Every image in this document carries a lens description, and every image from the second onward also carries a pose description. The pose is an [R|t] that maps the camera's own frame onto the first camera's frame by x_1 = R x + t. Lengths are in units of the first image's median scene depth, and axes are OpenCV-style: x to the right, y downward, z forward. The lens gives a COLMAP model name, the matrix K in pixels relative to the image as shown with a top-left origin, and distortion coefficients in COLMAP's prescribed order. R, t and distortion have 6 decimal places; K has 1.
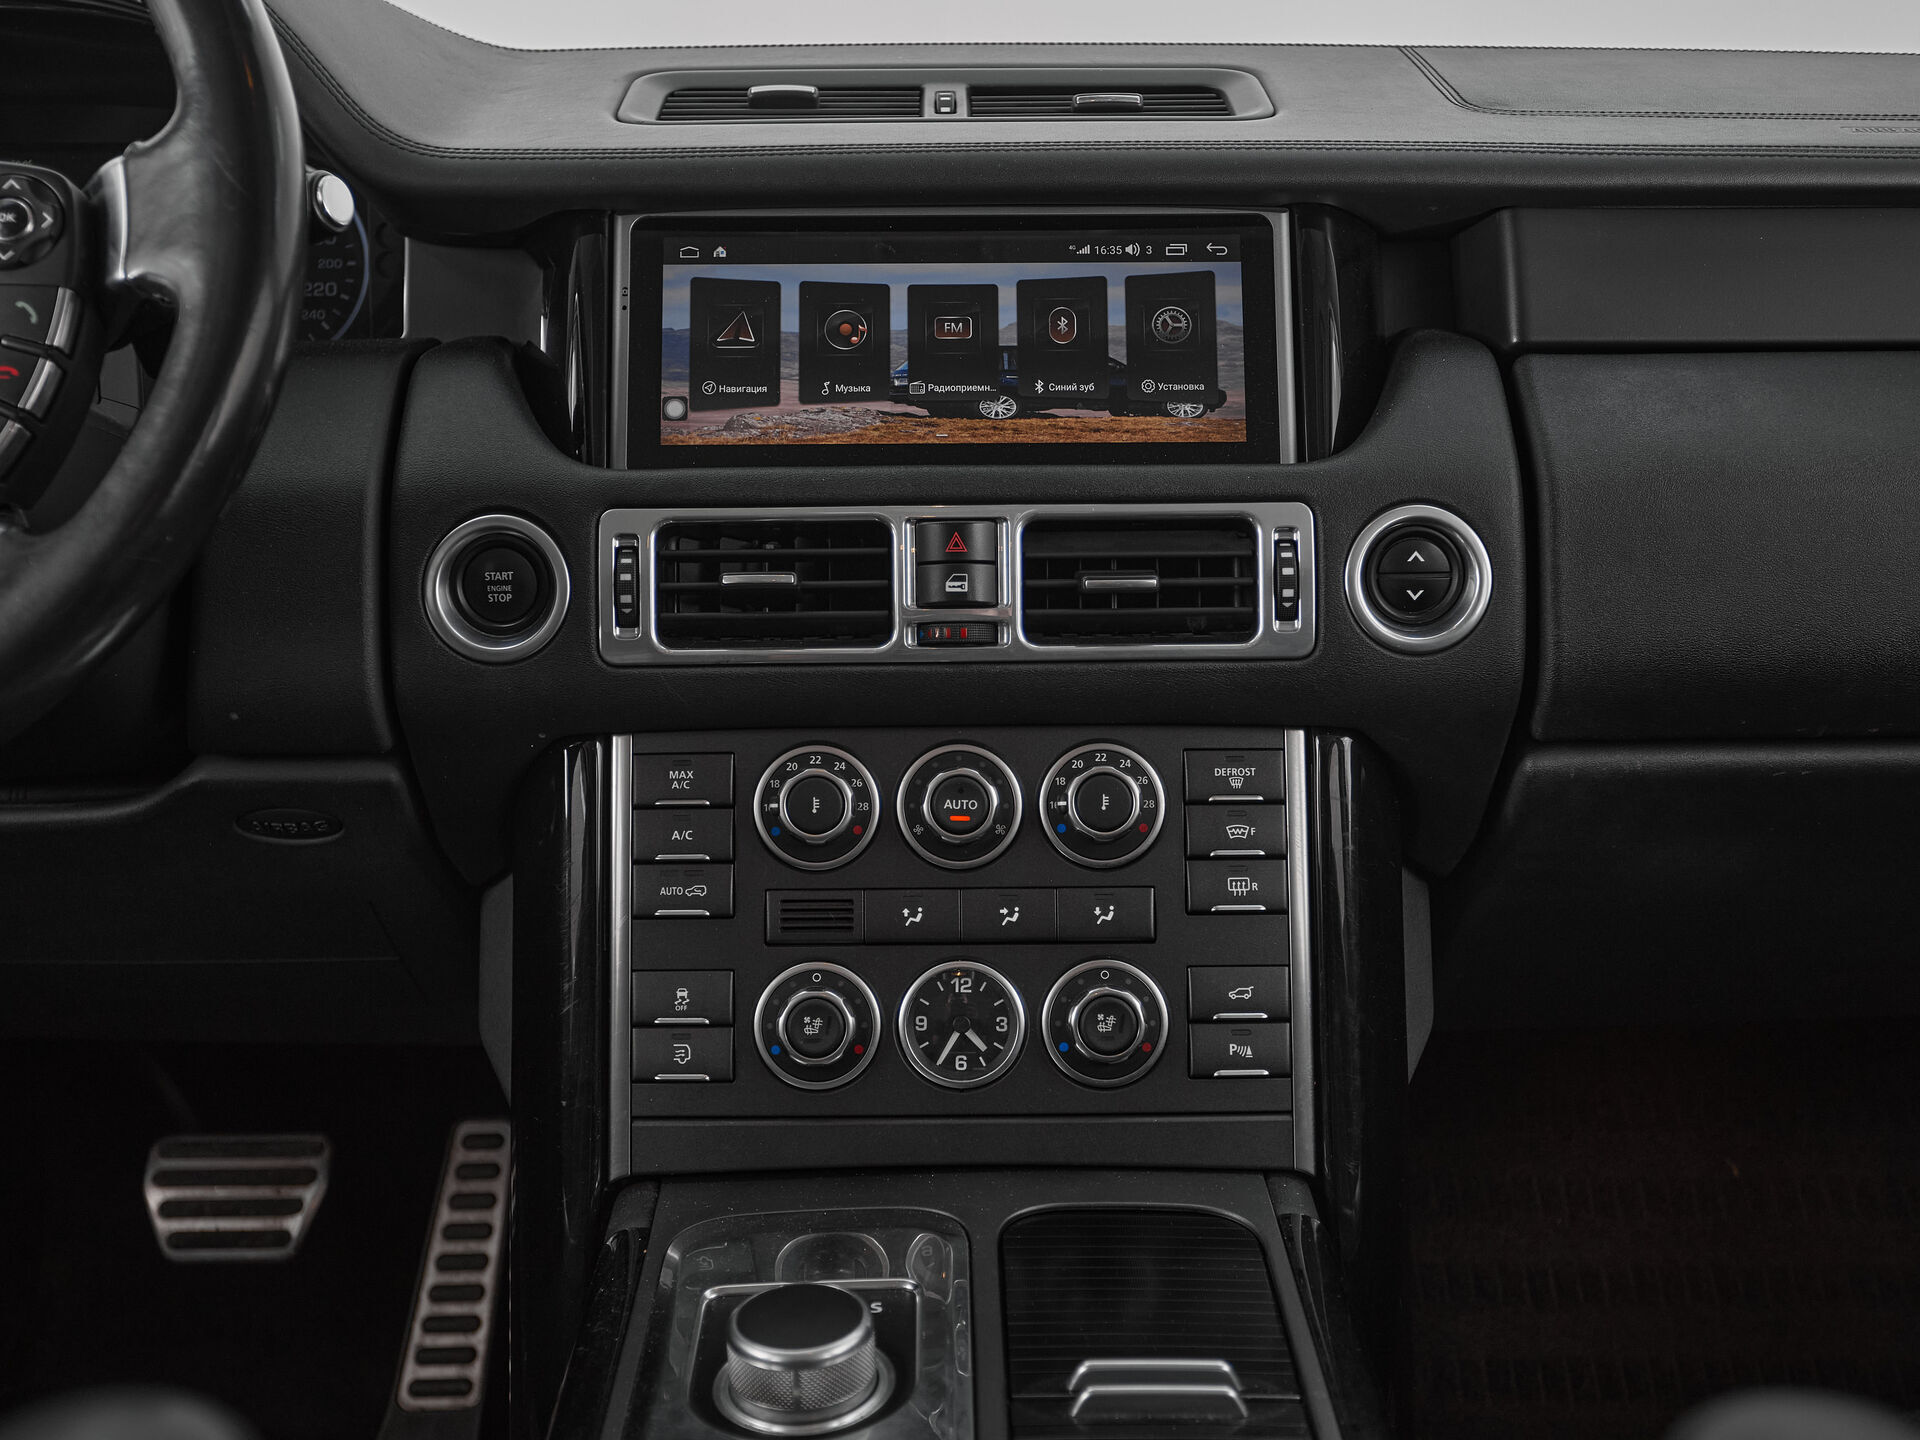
lens RADIAL K [[2272.0, 0, 960.0], [0, 2272.0, 720.0], [0, 0, 1]] dist [0.008624, 0.026370]
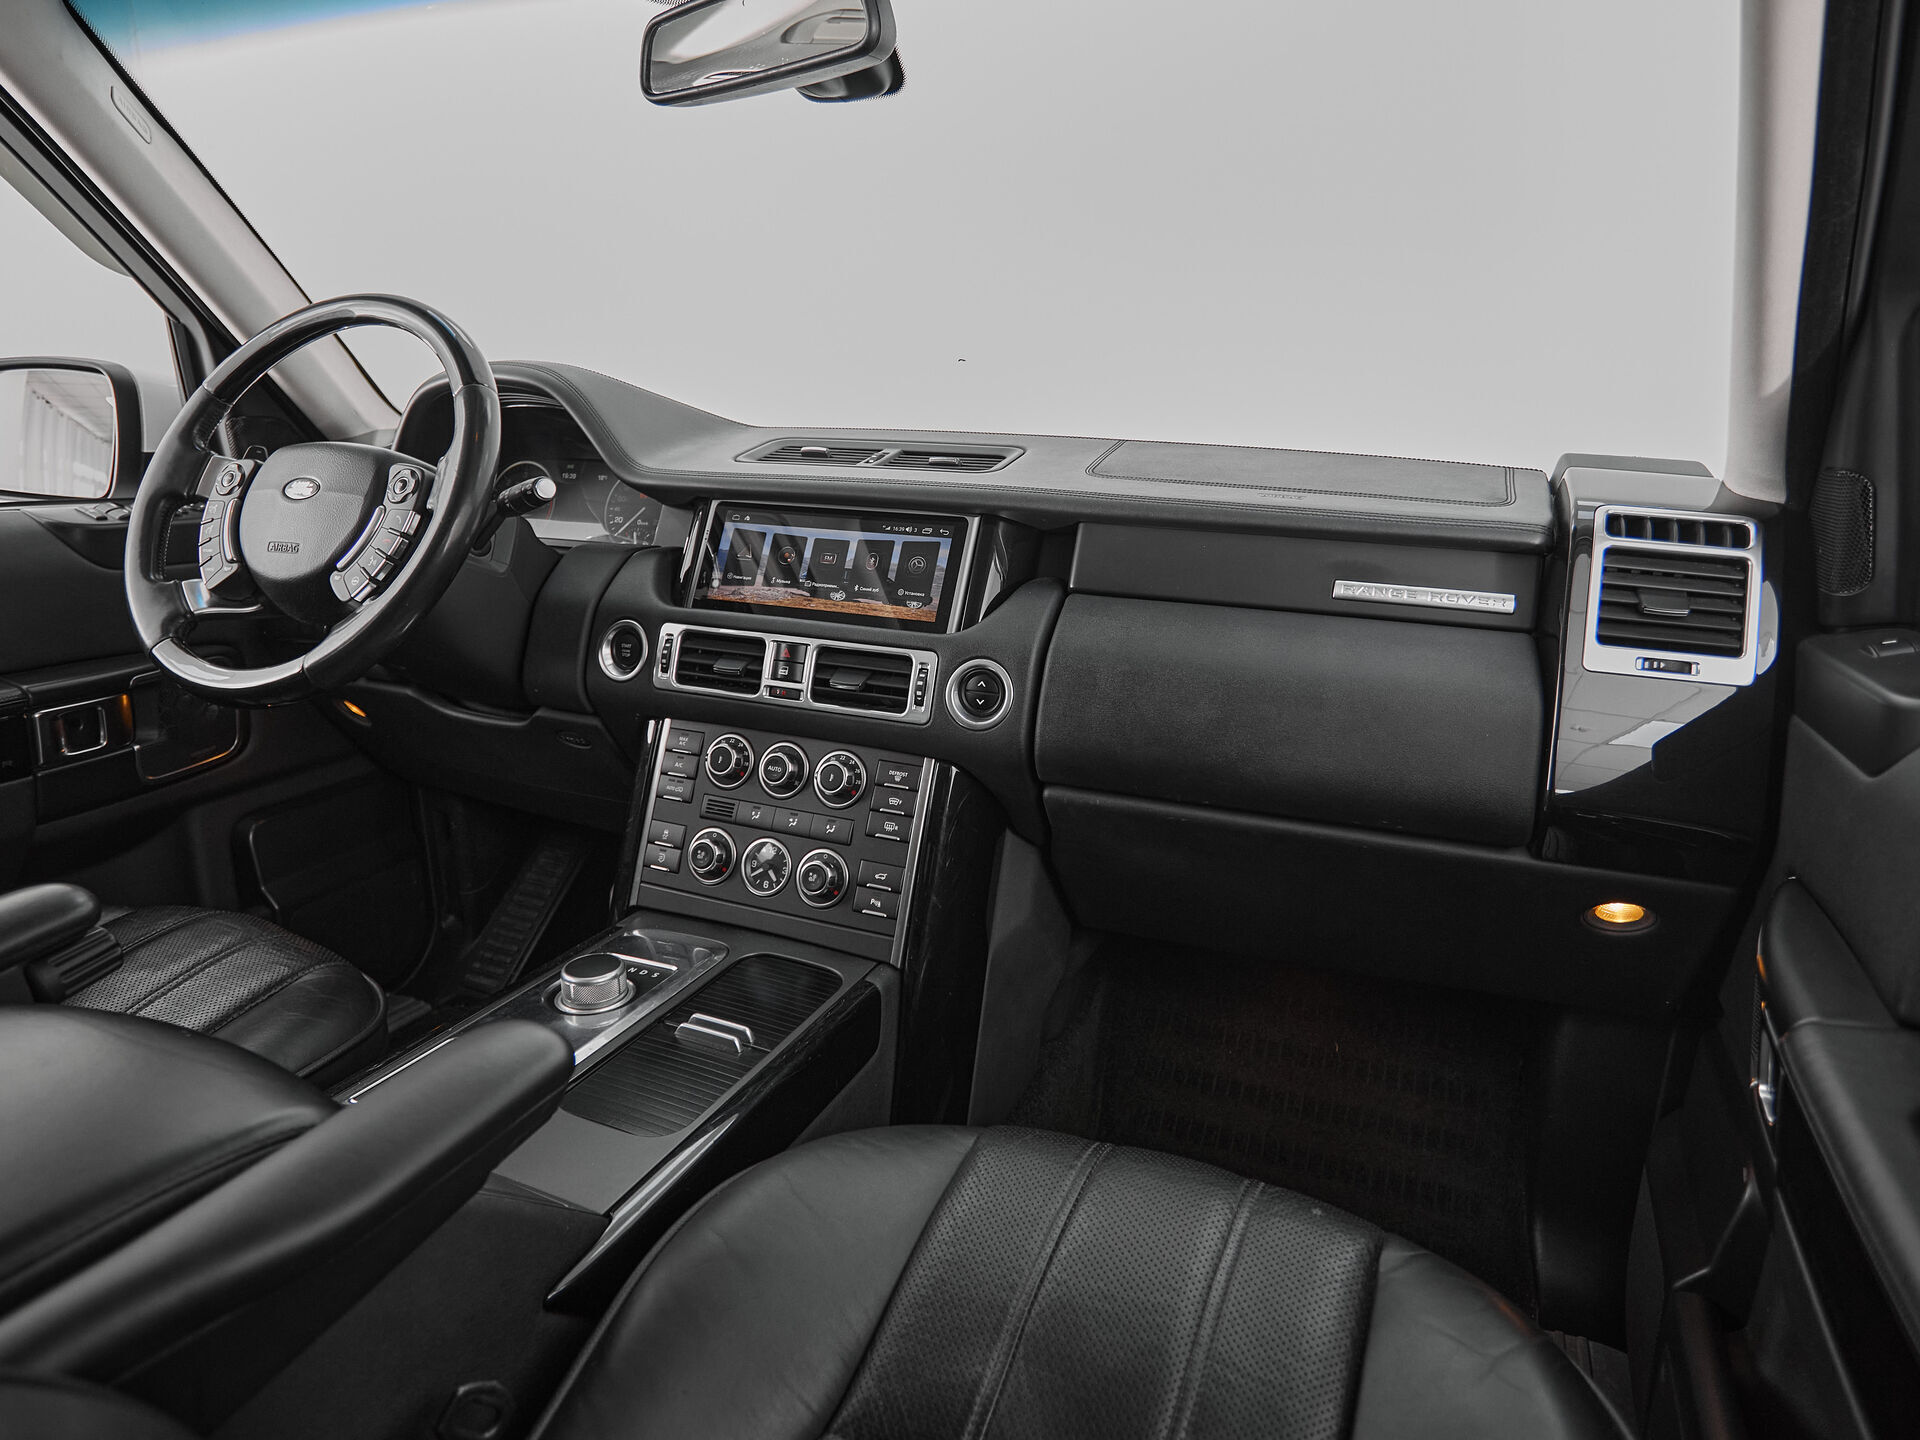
lens RADIAL K [[1169.0, 0, 963.4], [0, 1169.0, 681.1], [0, 0, 1]] dist [0.000335, -0.000107]
pose [[0.914563, 0.118794, -0.386603, 0.597701], [-0.138947, 0.989997, -0.024495, -0.045339], [0.379826, 0.076119, 0.921921, 0.001596]]
